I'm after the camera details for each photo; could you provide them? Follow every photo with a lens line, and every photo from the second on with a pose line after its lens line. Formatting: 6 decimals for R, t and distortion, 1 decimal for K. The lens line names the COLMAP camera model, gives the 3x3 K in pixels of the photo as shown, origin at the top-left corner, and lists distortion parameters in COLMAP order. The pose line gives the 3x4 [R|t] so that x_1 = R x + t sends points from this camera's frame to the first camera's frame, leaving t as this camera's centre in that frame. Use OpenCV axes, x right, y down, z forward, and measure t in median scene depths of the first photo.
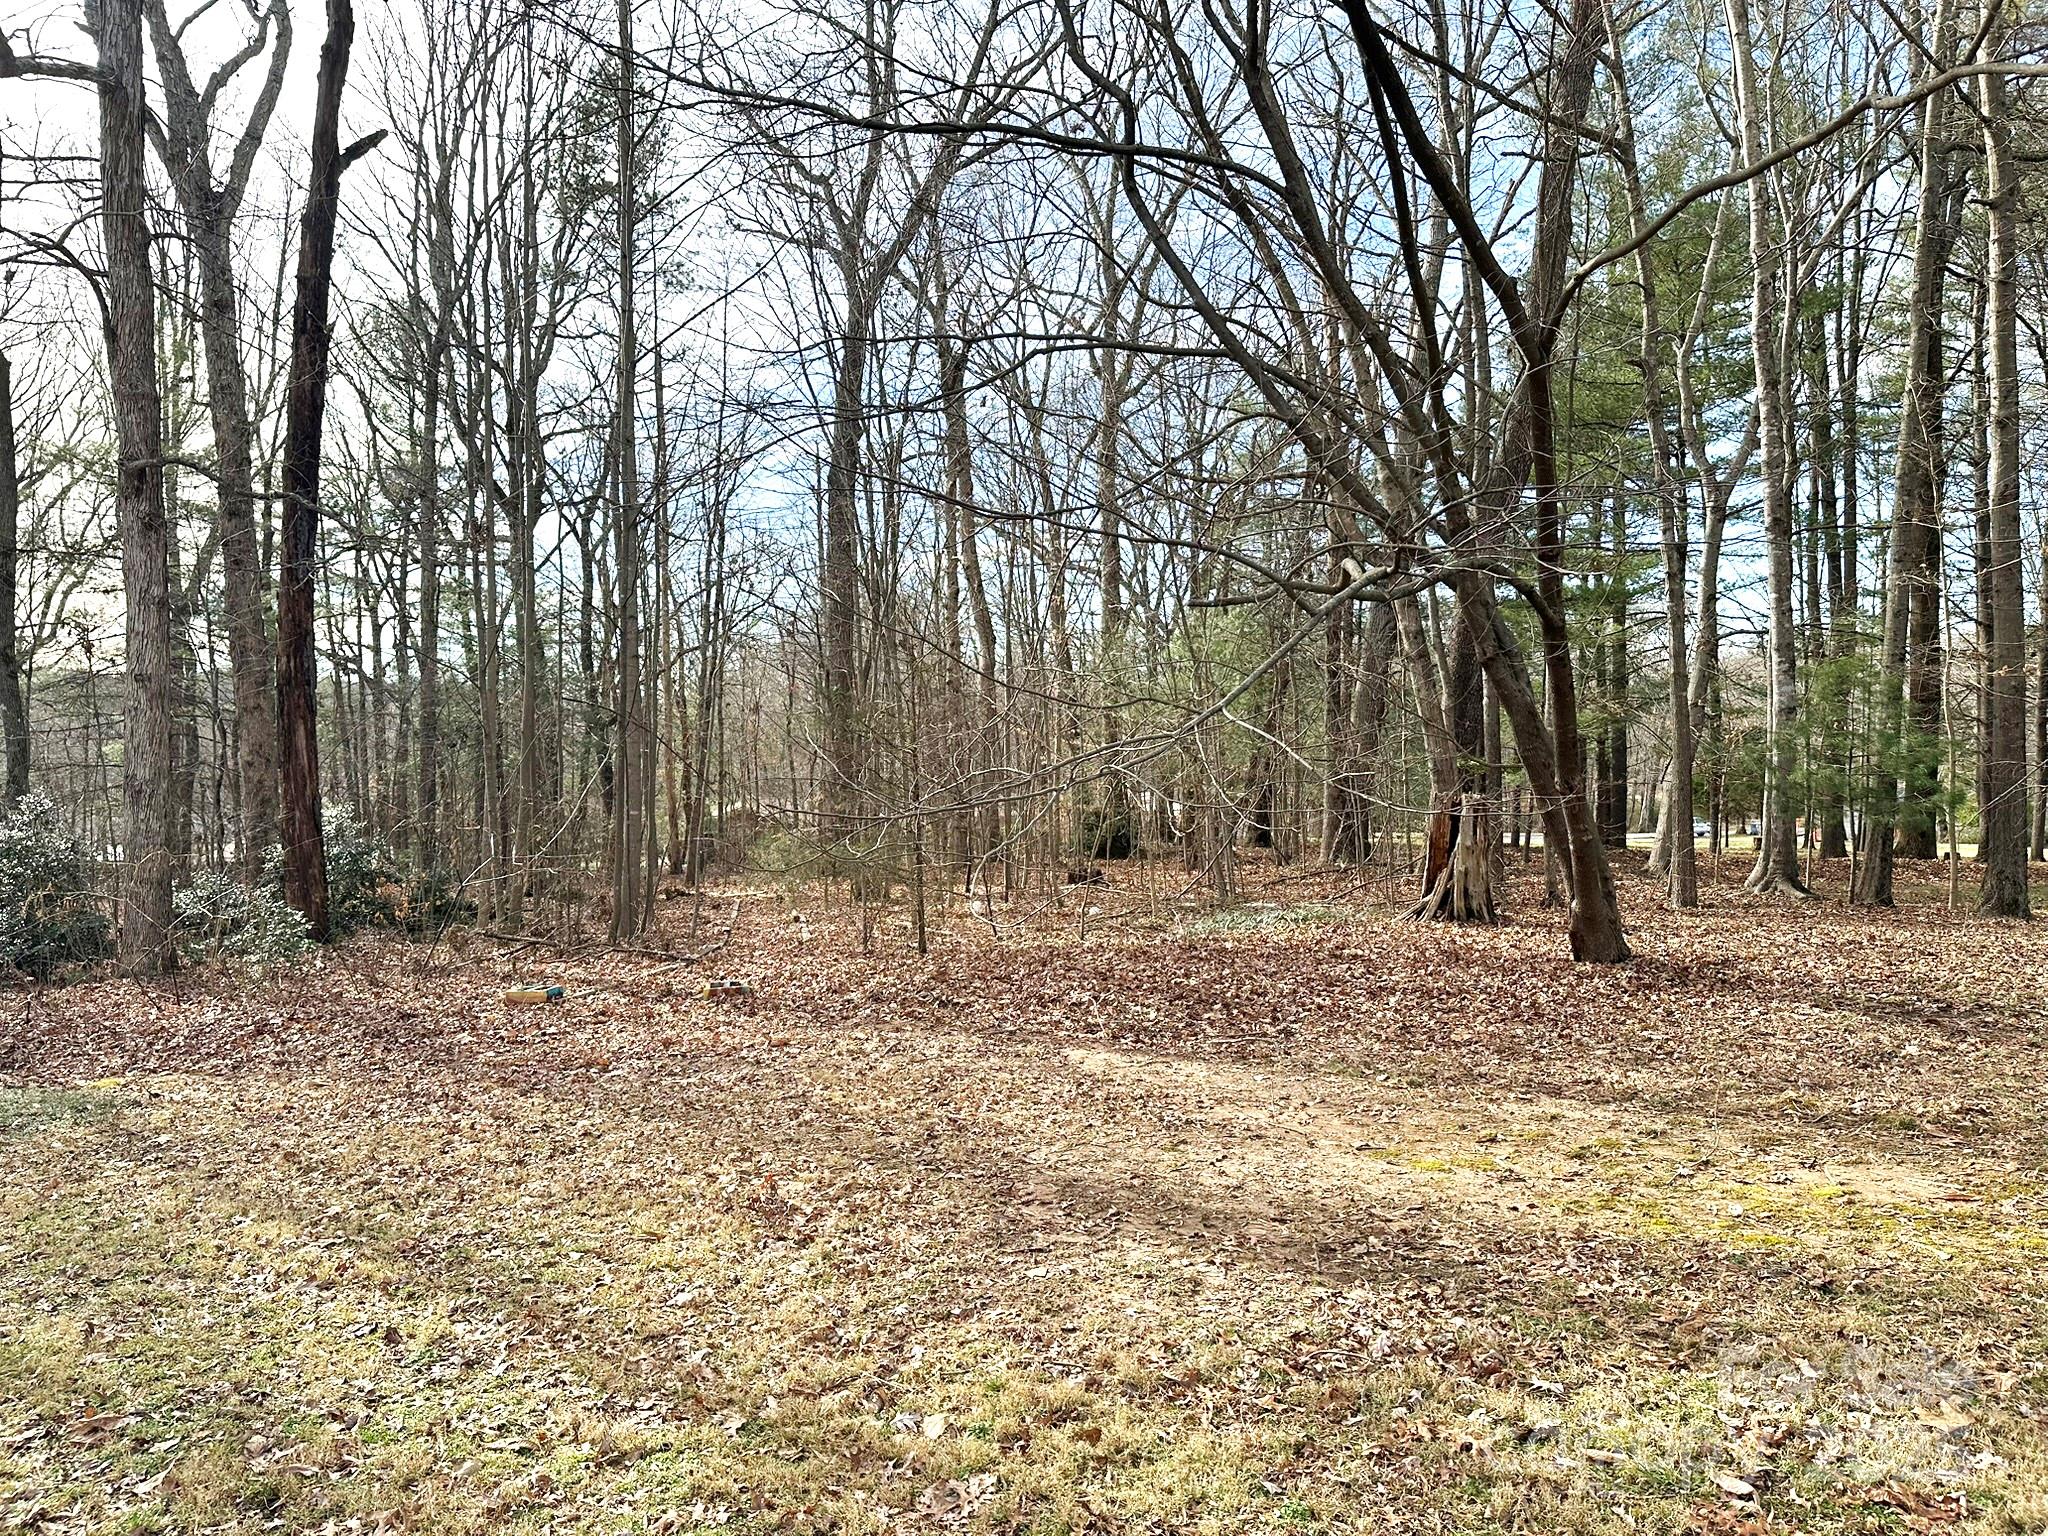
lens RADIAL K [[1422.2, 0, 1032.1], [0, 1422.2, 799.6], [0, 0, 1]] dist [0.097657, -0.149822]
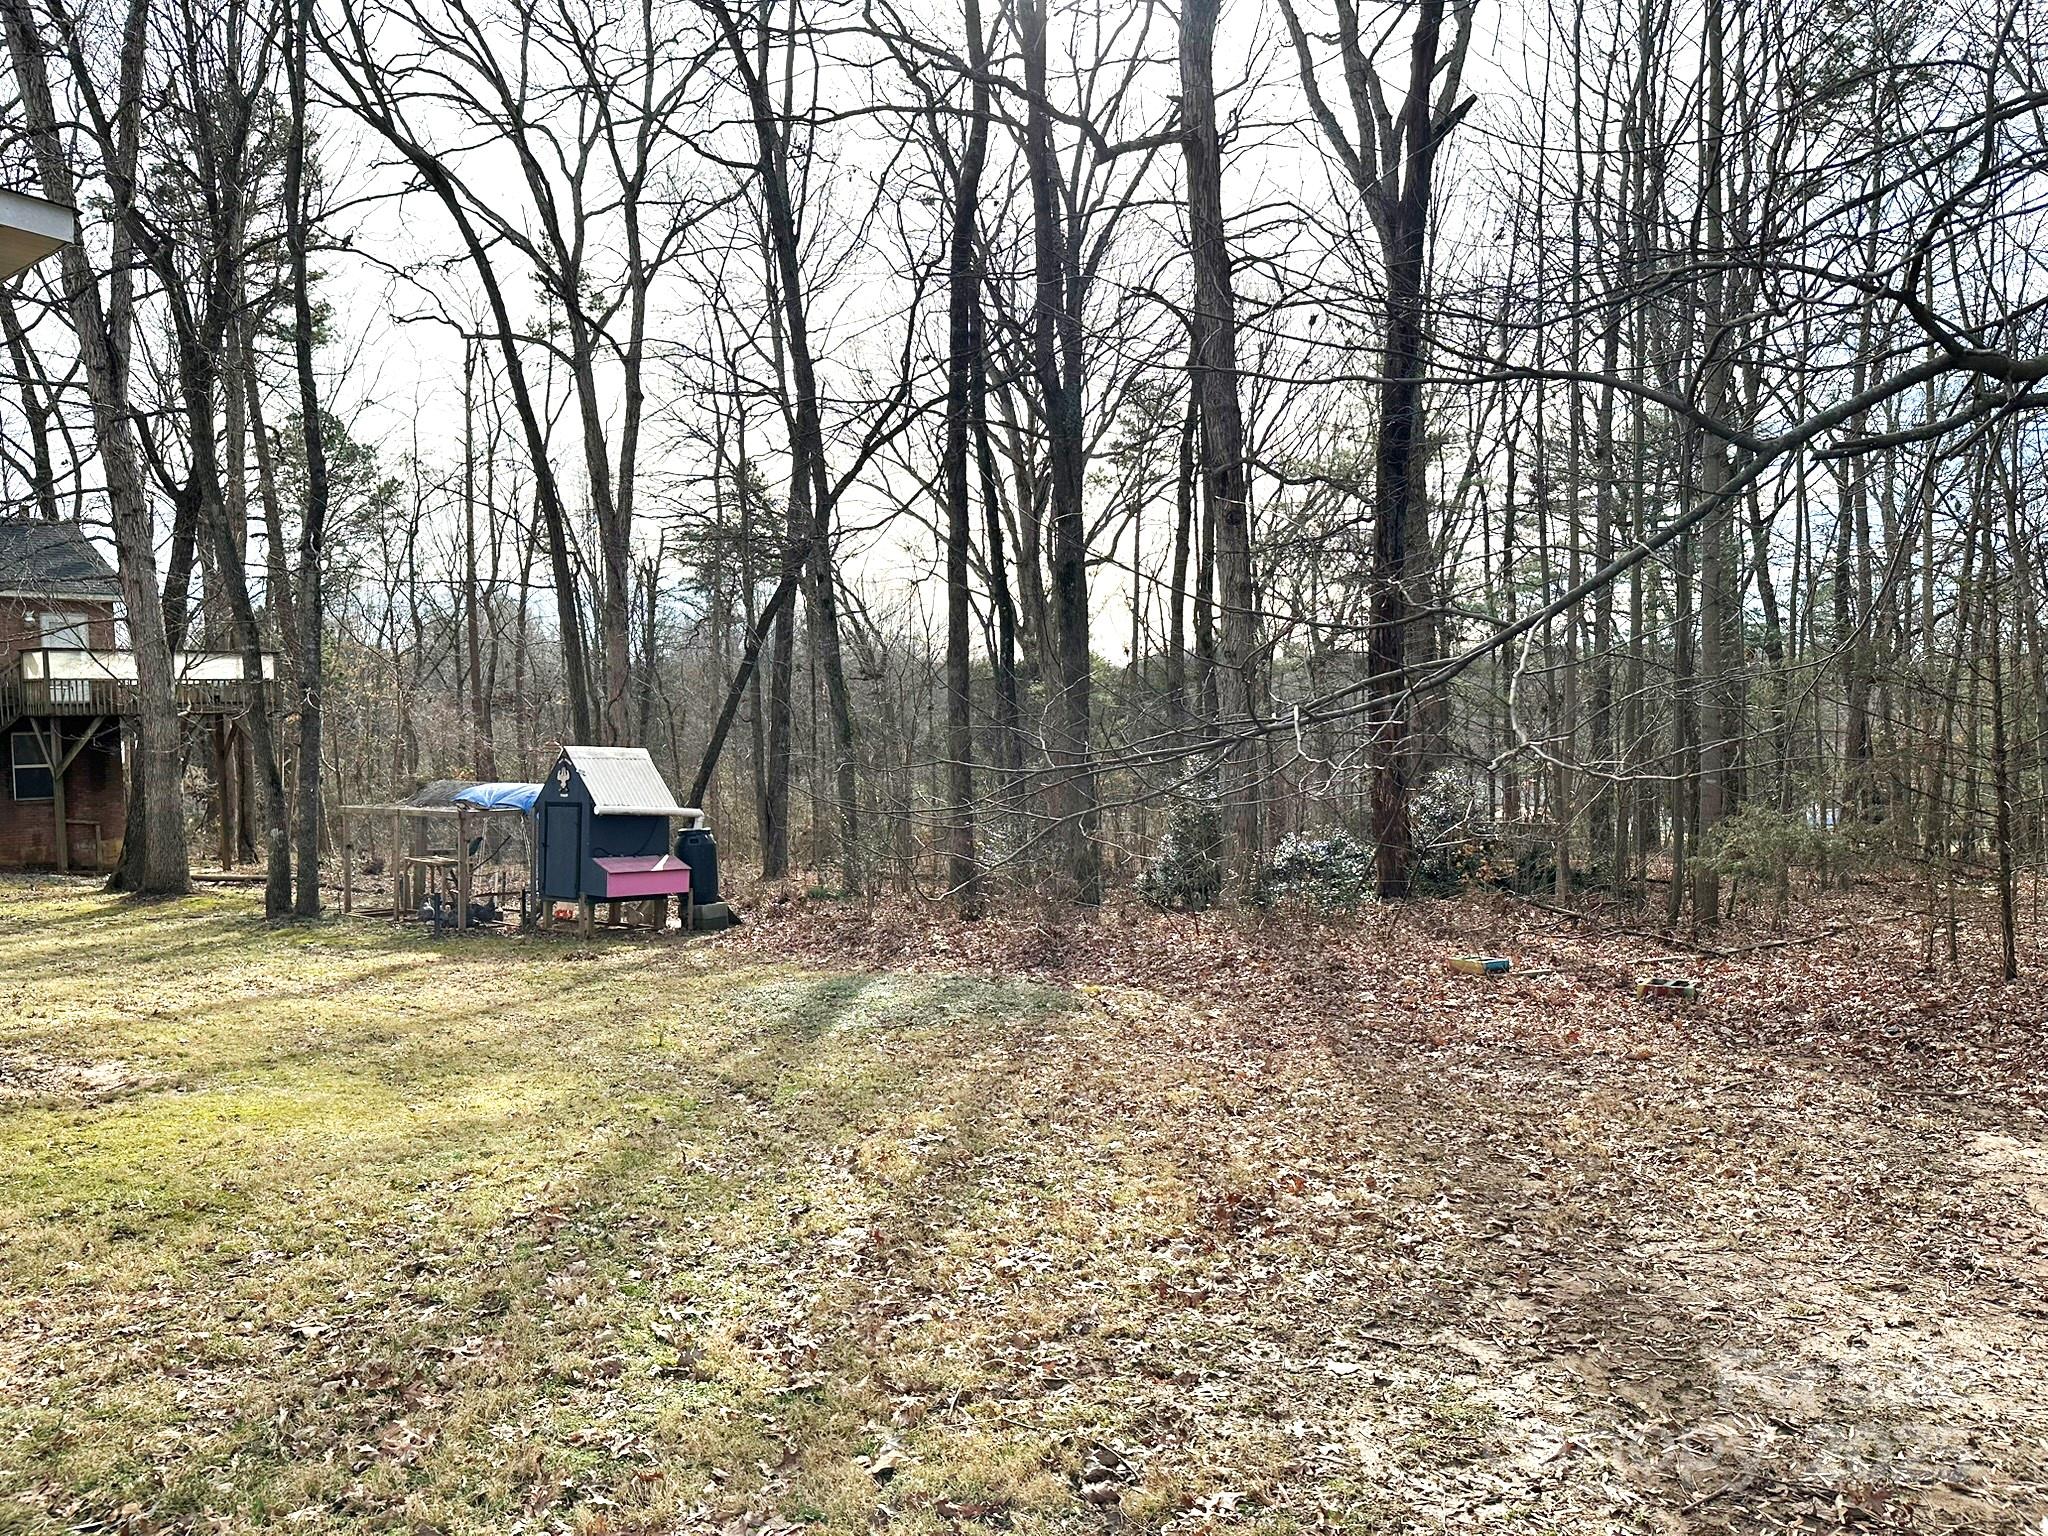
lens RADIAL K [[1422.2, 0, 1032.1], [0, 1422.2, 799.6], [0, 0, 1]] dist [0.097657, -0.149822]
pose [[0.654220, 0.034476, -0.755518, 0.359883], [-0.018140, 0.999388, 0.029896, -0.000923], [0.756087, -0.005853, 0.654445, 0.270465]]
